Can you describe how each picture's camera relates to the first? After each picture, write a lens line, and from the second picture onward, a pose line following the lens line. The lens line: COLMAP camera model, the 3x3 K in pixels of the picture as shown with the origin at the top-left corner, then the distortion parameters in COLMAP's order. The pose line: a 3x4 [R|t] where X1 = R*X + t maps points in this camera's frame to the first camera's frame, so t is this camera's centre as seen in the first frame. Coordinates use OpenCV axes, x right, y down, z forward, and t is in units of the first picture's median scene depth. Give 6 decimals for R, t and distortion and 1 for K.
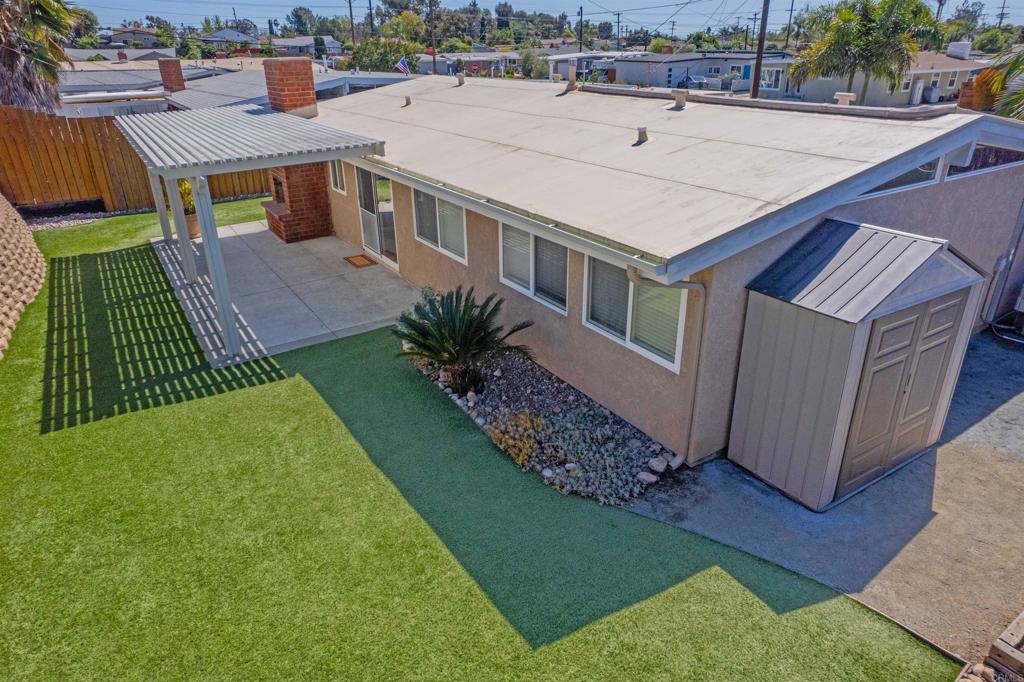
lens RADIAL K [[651.2, 0, 518.9], [0, 651.2, 341.7], [0, 0, 1]] dist [-0.073324, 0.059576]
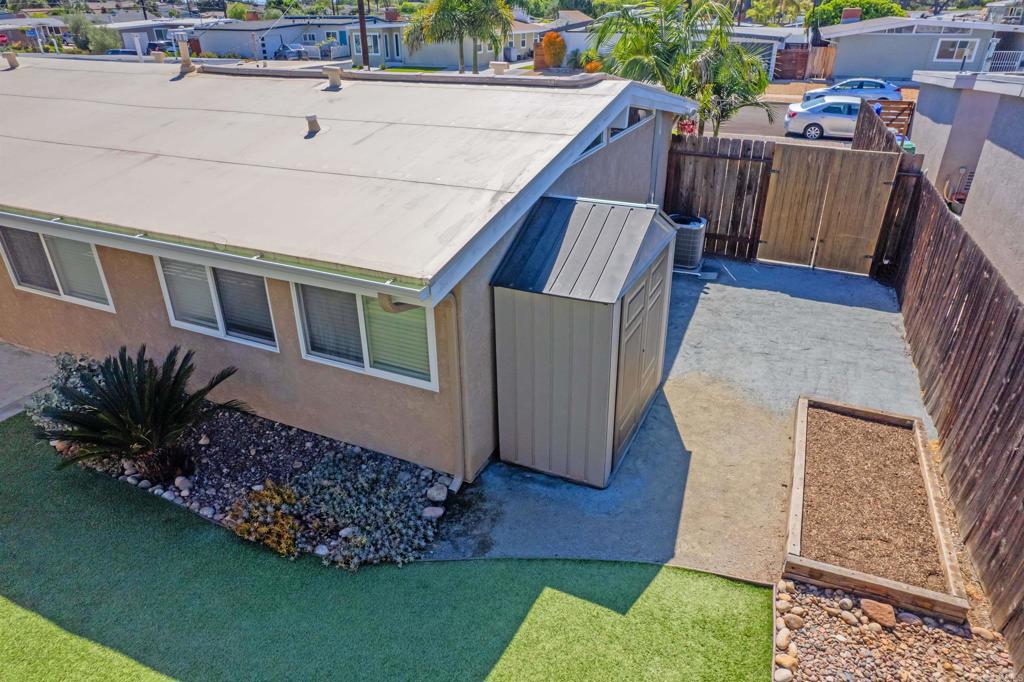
lens RADIAL K [[651.2, 0, 518.9], [0, 651.2, 341.7], [0, 0, 1]] dist [-0.073324, 0.059576]
pose [[0.840581, -0.241650, 0.484797, -0.064873], [0.219489, 0.970161, 0.103015, -0.070592], [-0.495225, 0.019815, 0.868539, 0.134218]]
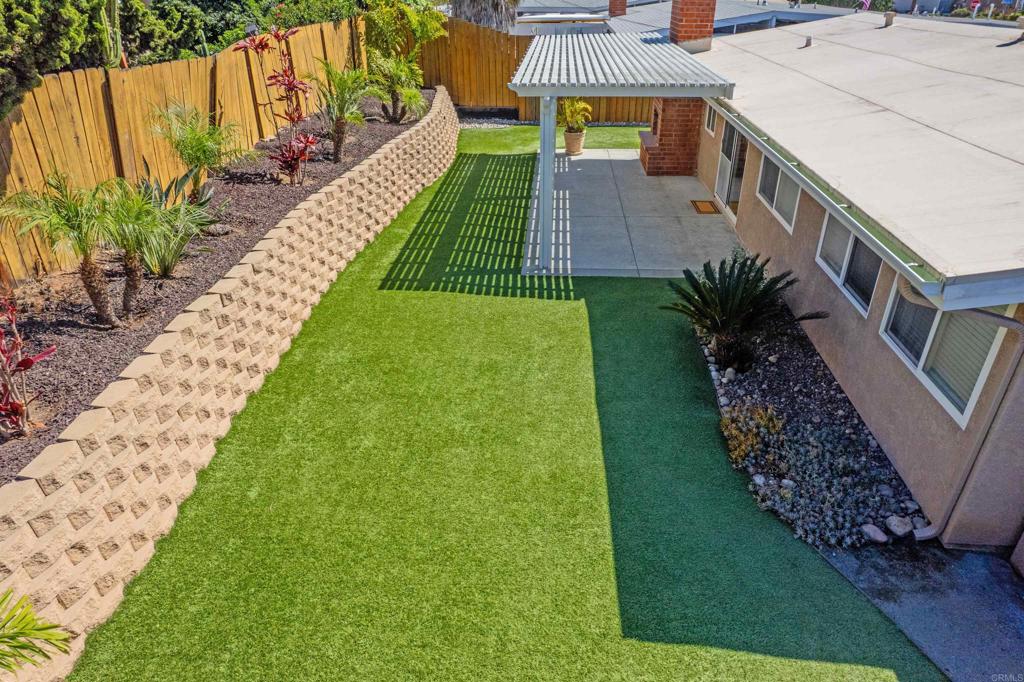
lens RADIAL K [[651.2, 0, 518.9], [0, 651.2, 341.7], [0, 0, 1]] dist [-0.073324, 0.059576]
pose [[0.802347, 0.301170, -0.515301, 0.149177], [-0.253692, 0.953570, 0.162309, -0.031596], [0.540259, 0.000499, 0.841499, 0.065945]]
